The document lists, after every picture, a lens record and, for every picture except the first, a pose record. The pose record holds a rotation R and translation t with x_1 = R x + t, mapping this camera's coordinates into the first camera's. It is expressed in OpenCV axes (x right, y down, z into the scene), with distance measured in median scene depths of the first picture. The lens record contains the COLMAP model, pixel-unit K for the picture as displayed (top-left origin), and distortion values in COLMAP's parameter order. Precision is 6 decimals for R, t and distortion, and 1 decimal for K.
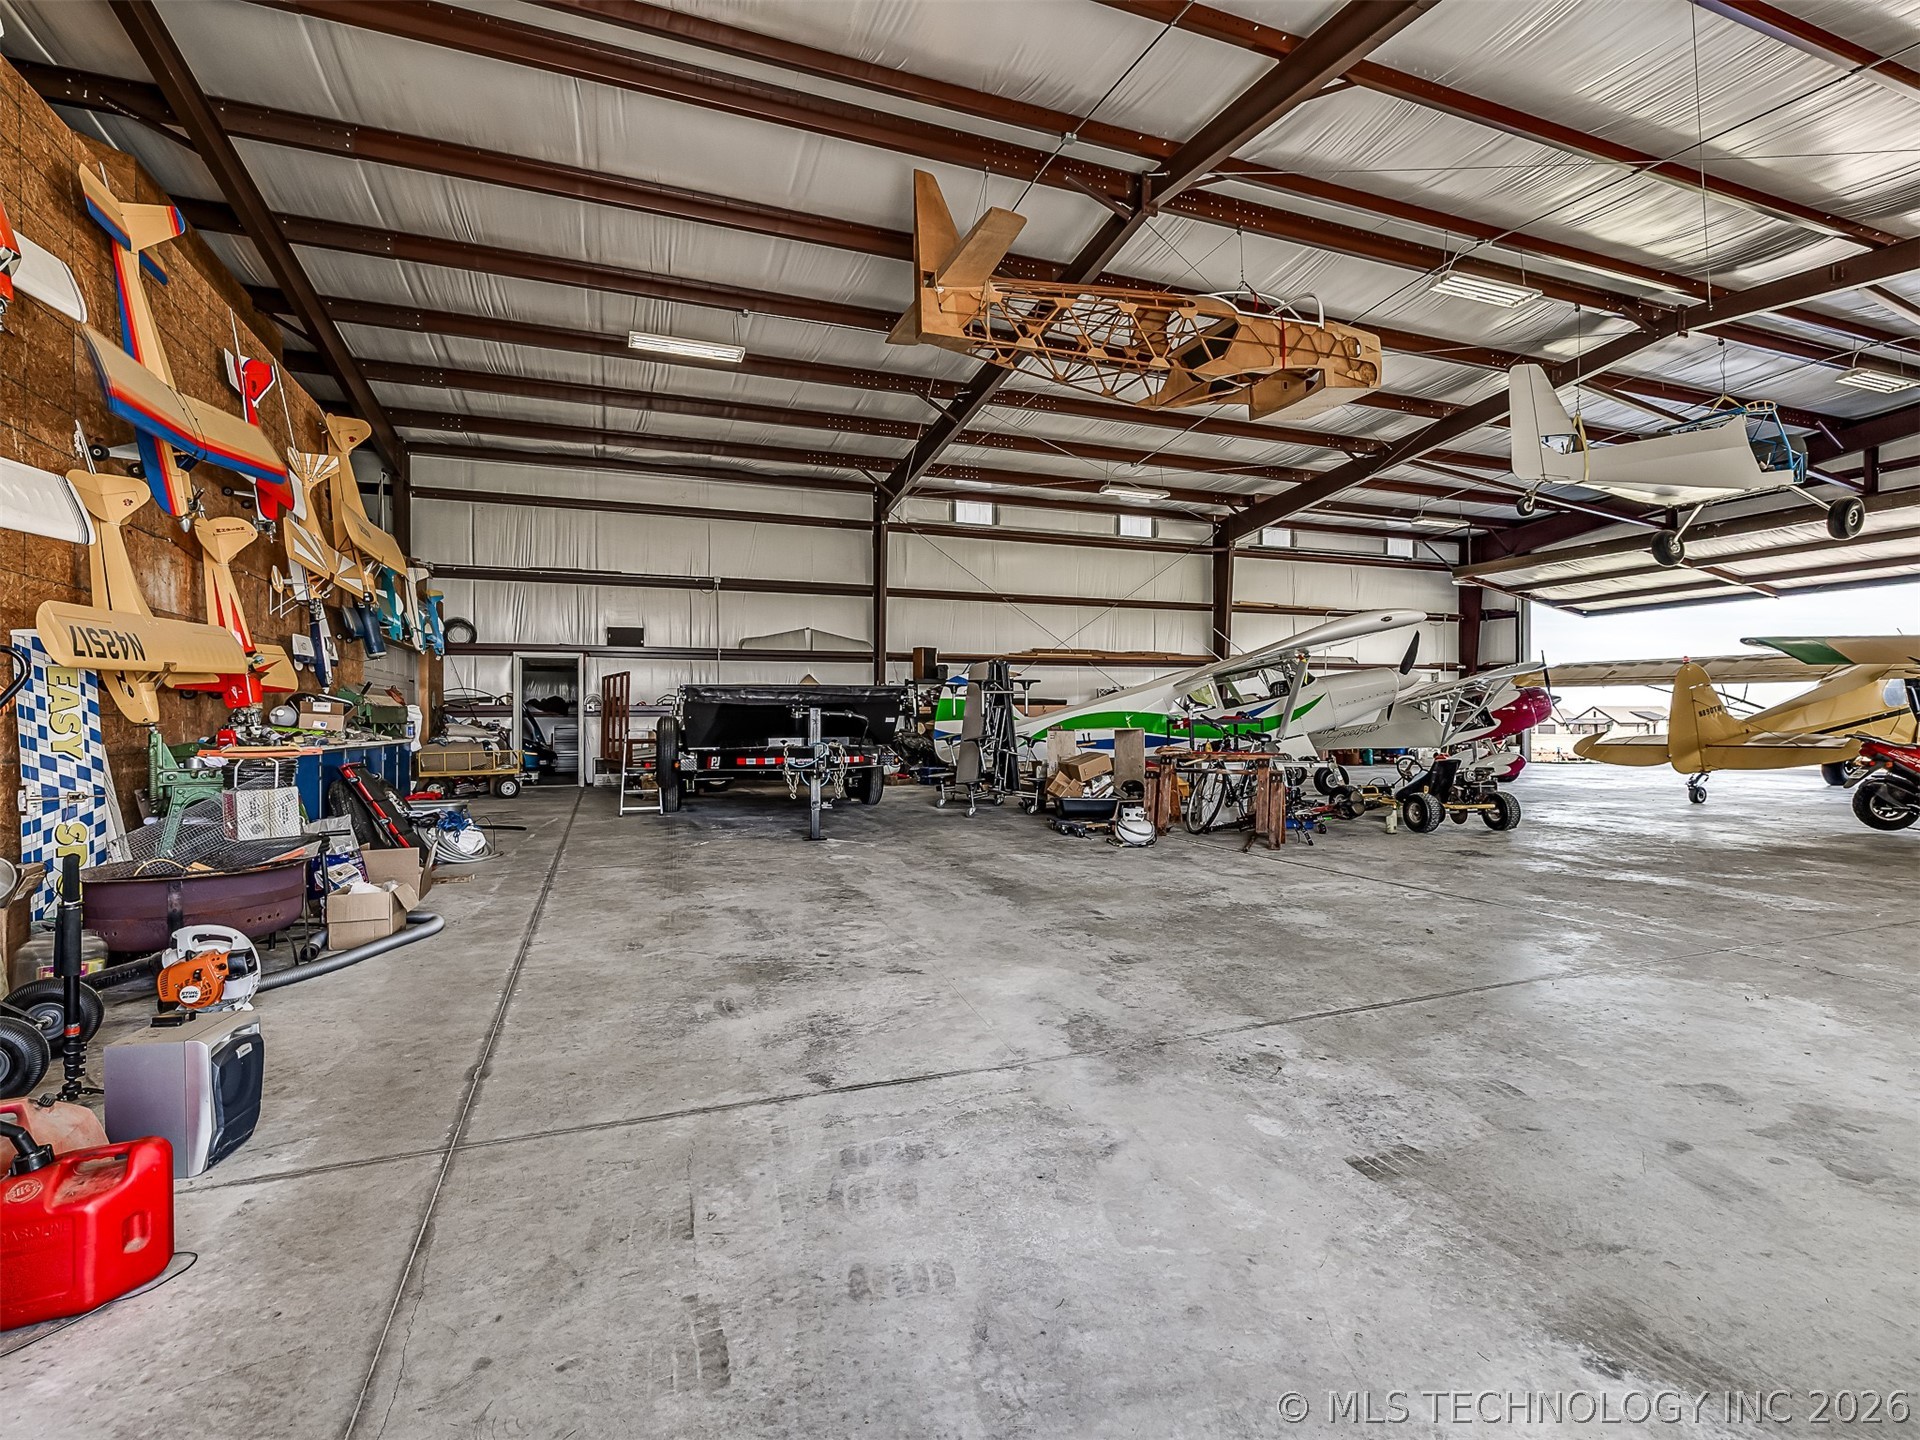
lens RADIAL K [[904.5, 0, 956.1], [0, 904.5, 720.3], [0, 0, 1]] dist [0.000900, 0.000605]
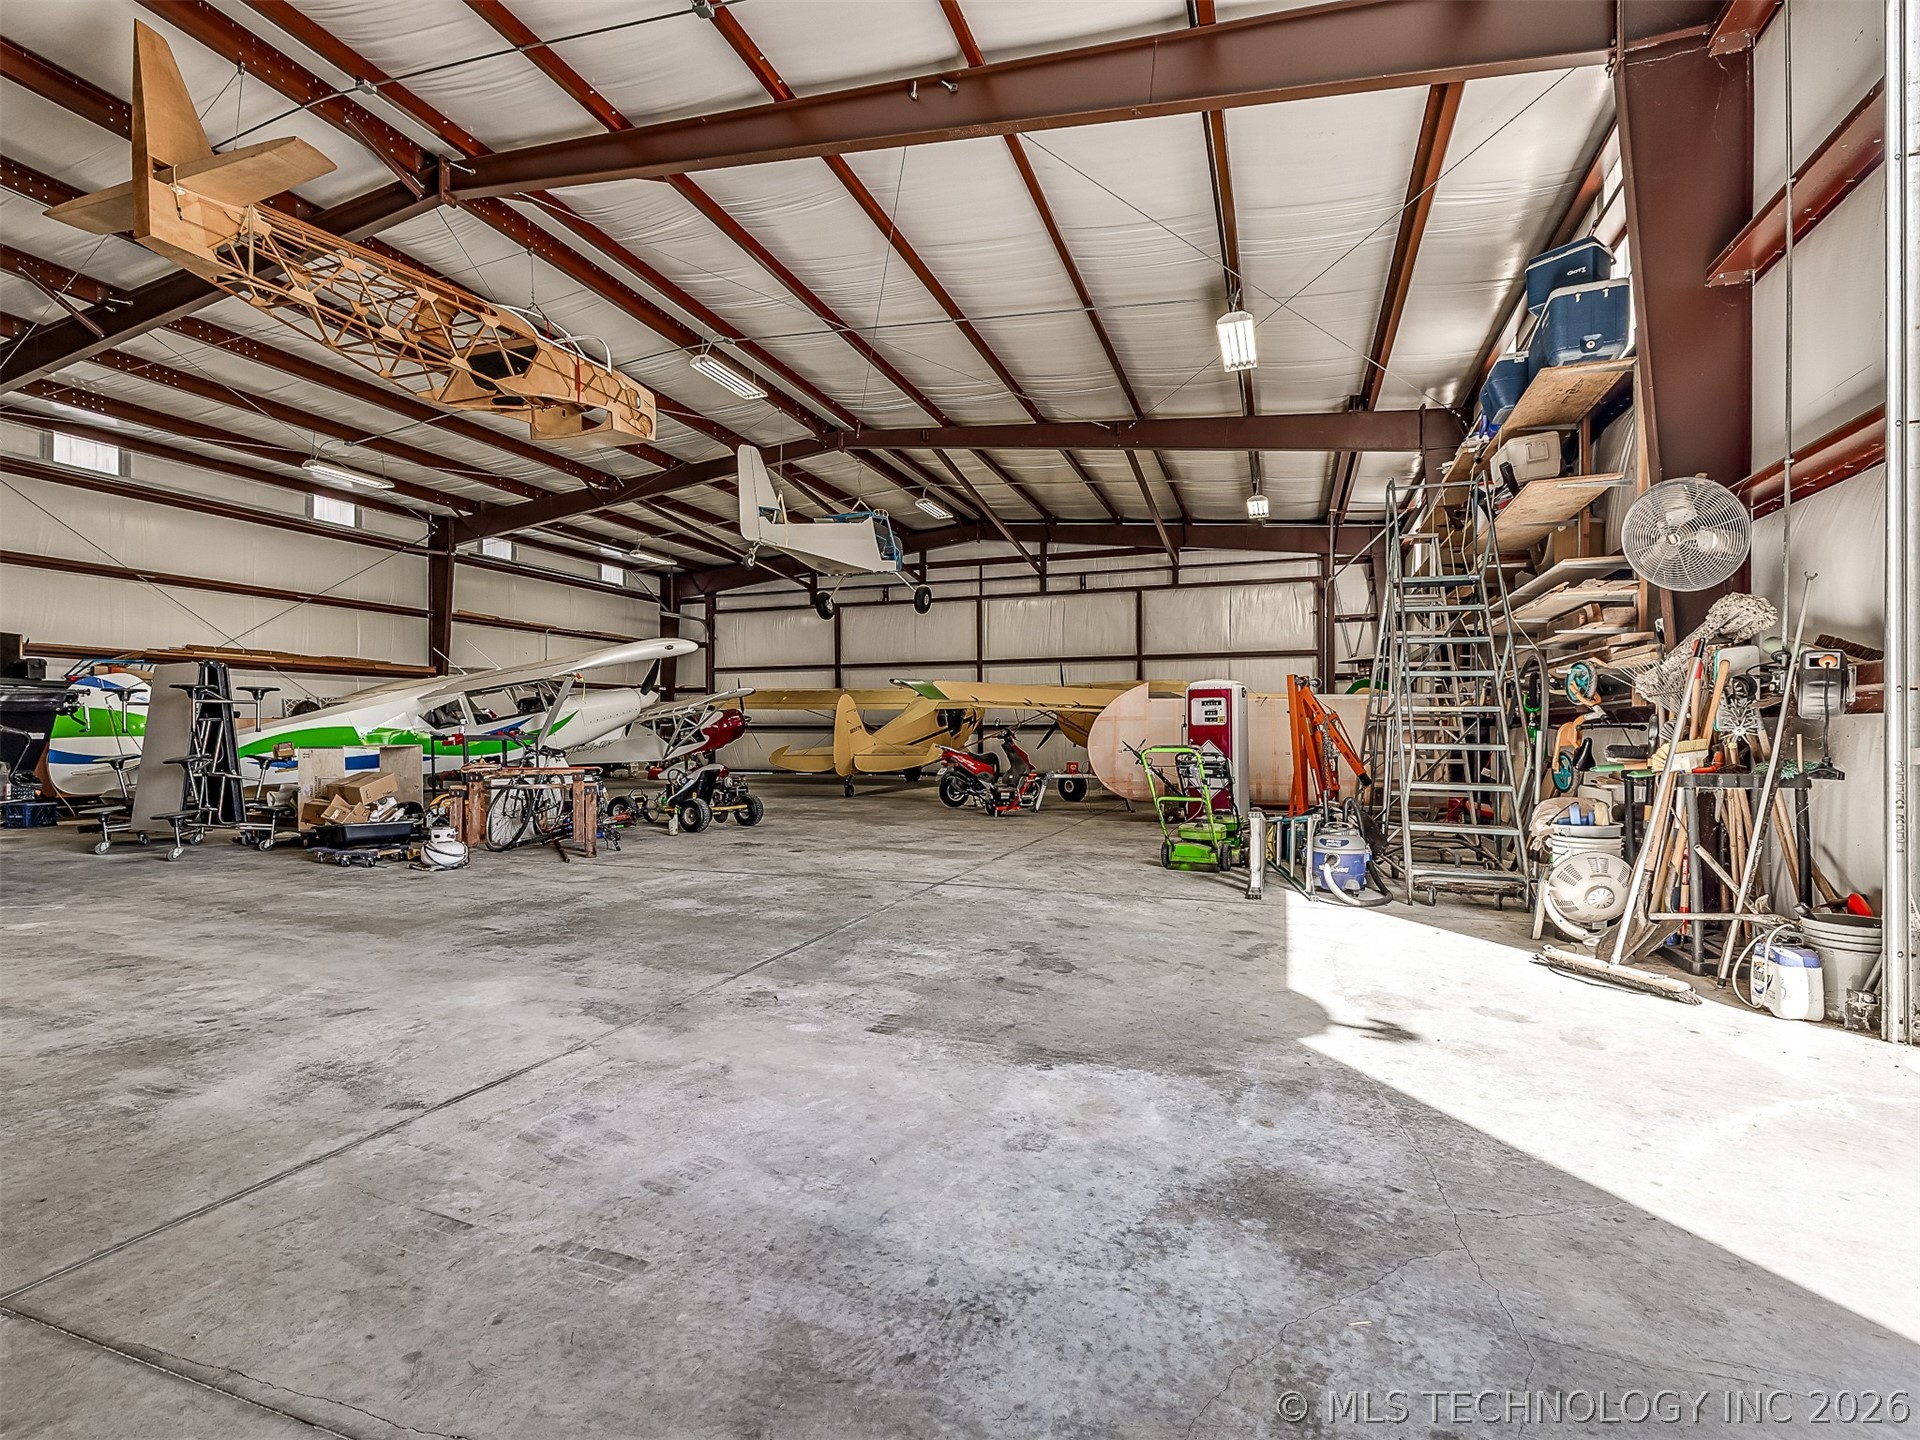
lens RADIAL K [[922.2, 0, 937.3], [0, 922.2, 733.8], [0, 0, 1]] dist [-0.000555, 0.001586]
pose [[0.667110, 0.001823, 0.744957, -0.170372], [0.000666, 0.999995, -0.003043, 0.000736], [-0.744959, 0.002526, 0.667106, -0.027860]]
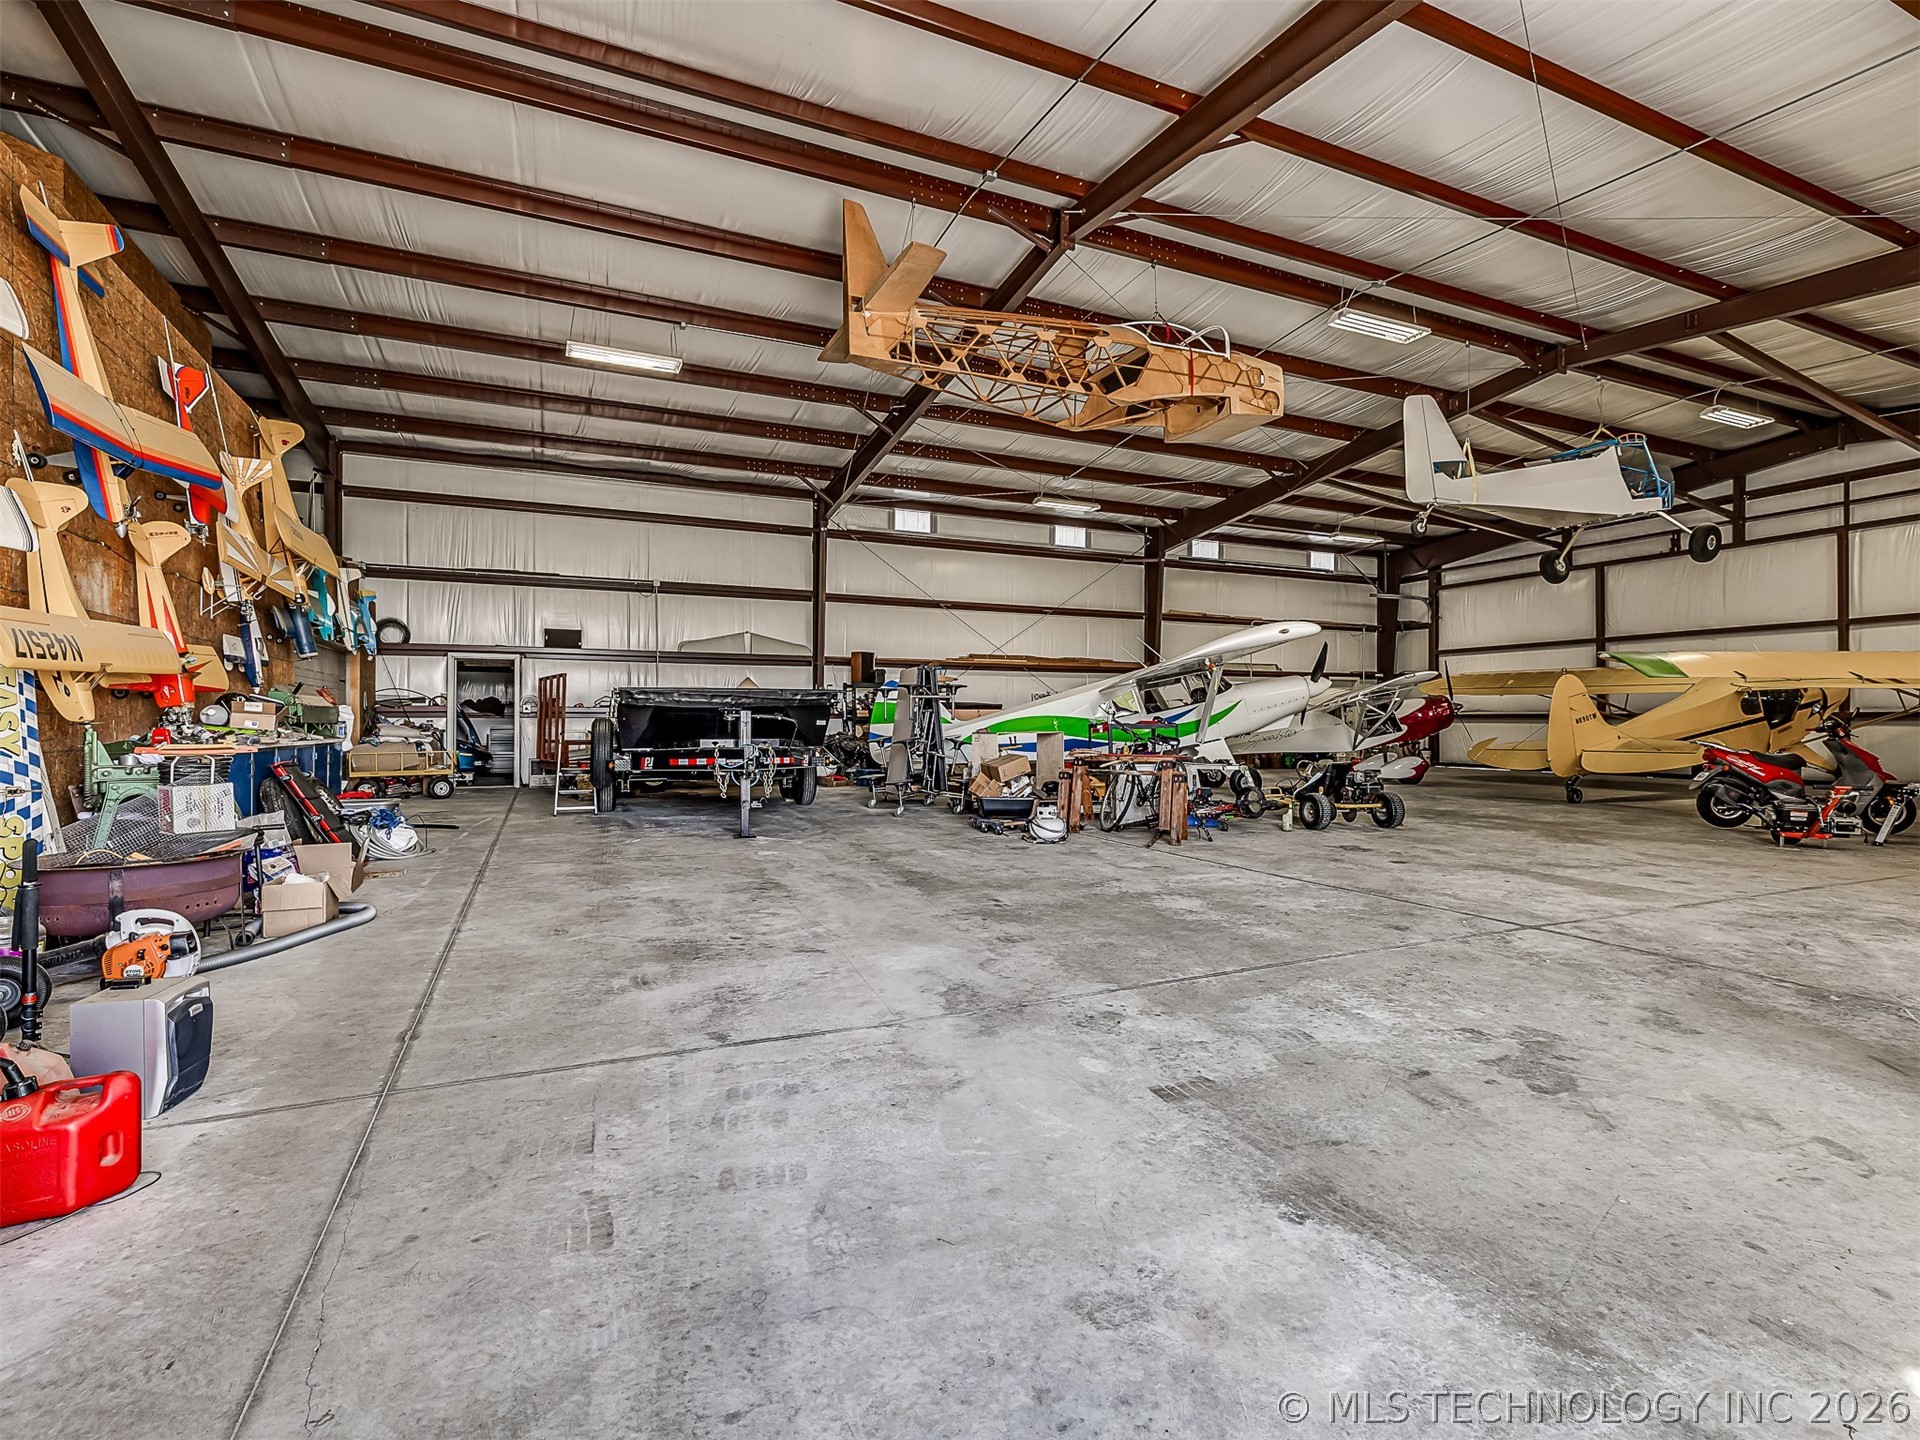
lens RADIAL K [[904.5, 0, 956.1], [0, 904.5, 720.3], [0, 0, 1]] dist [0.000900, 0.000605]
pose [[0.998404, 0.005733, 0.056189, 0.027893], [-0.005517, 0.999977, -0.003998, 0.000275], [-0.056211, 0.003682, 0.998412, -0.052909]]
